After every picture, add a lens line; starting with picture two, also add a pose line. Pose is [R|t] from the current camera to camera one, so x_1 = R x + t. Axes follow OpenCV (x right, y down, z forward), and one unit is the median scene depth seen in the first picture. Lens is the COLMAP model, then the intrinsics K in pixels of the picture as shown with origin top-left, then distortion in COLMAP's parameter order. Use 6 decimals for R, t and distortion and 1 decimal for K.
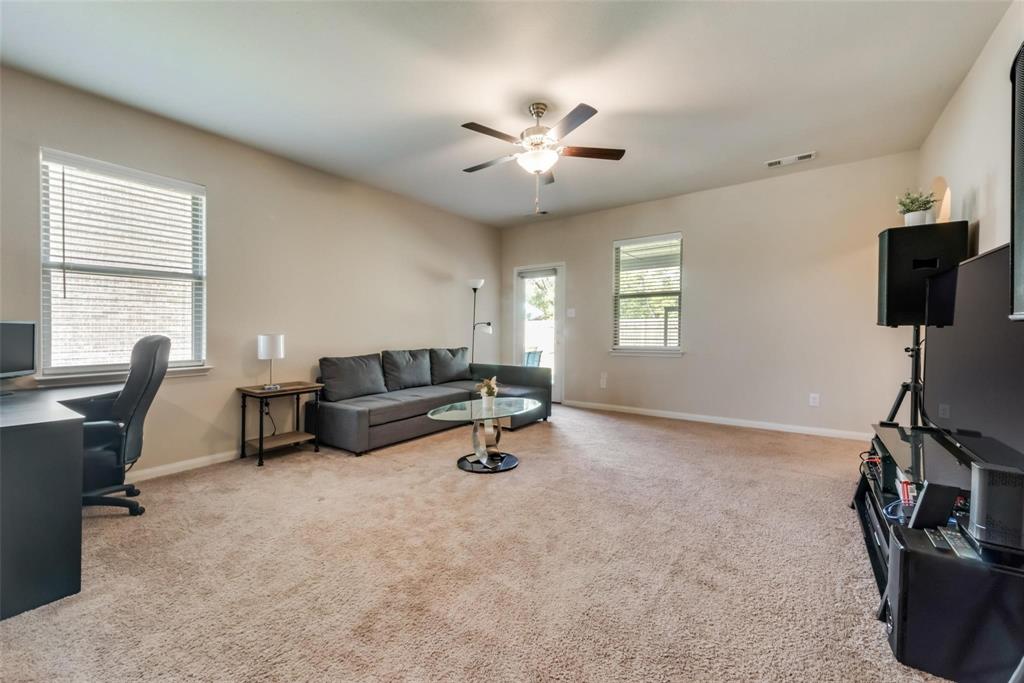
lens RADIAL K [[405.4, 0, 512.4], [0, 405.4, 335.5], [0, 0, 1]] dist [0.002561, -0.000726]
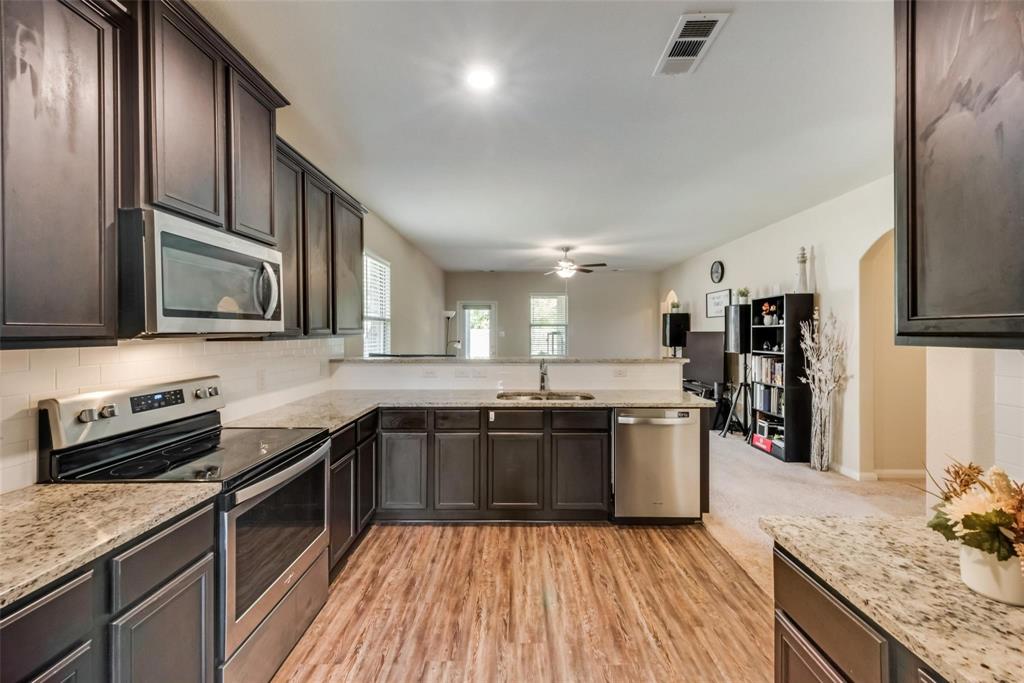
lens RADIAL K [[405.4, 0, 511.1], [0, 405.4, 336.2], [0, 0, 1]] dist [0.002561, -0.000726]
pose [[0.832439, 0.003615, 0.554105, -0.910741], [0.000749, 0.999970, -0.007649, -0.046589], [-0.554117, 0.006783, 0.832411, -0.437173]]
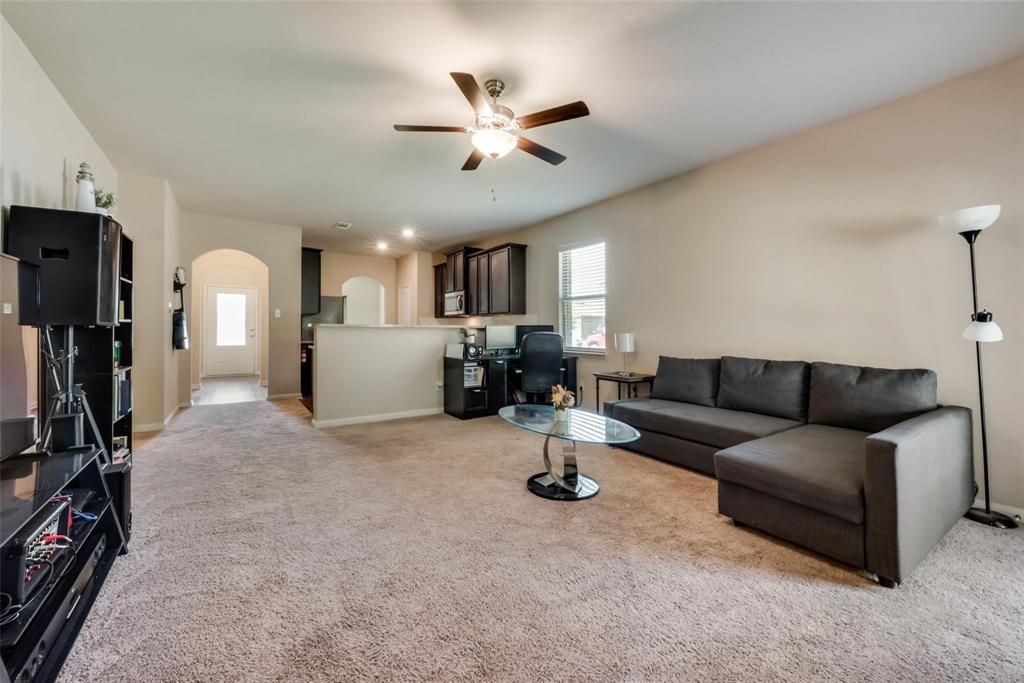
lens RADIAL K [[405.4, 0, 517.0], [0, 405.4, 321.8], [0, 0, 1]] dist [0.002561, -0.000726]
pose [[-0.346967, -0.010170, -0.937822, 0.584472], [-0.015300, 0.999870, -0.005183, -0.019962], [0.937753, 0.012551, -0.347077, 0.903737]]
